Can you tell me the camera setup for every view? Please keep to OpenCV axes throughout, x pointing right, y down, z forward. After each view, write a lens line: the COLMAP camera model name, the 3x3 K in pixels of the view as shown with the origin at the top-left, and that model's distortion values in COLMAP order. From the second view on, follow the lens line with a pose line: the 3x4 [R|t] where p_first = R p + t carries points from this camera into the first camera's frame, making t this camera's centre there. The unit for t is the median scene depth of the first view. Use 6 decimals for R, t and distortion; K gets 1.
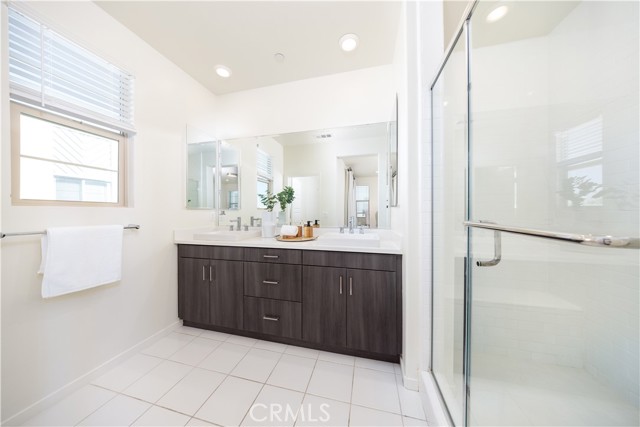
lens RADIAL K [[191.8, 0, 321.9], [0, 191.8, 212.5], [0, 0, 1]] dist [0.000046, -0.000023]
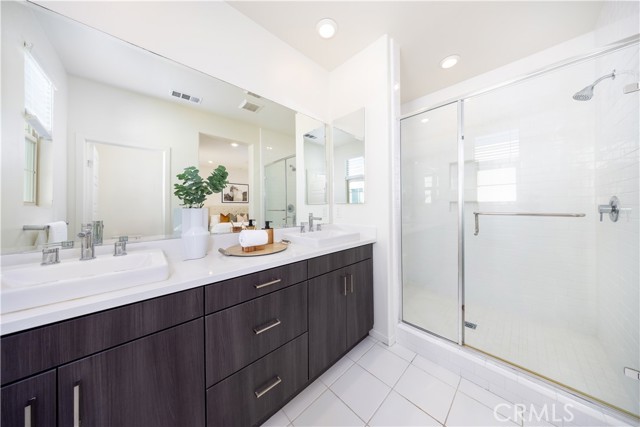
lens RADIAL K [[191.8, 0, 321.9], [0, 191.8, 212.5], [0, 0, 1]] dist [0.000046, -0.000023]
pose [[0.540183, -0.024236, 0.841198, -0.675738], [0.010266, 0.999701, 0.022210, 0.002795], [-0.841485, -0.003362, 0.540270, 0.558333]]
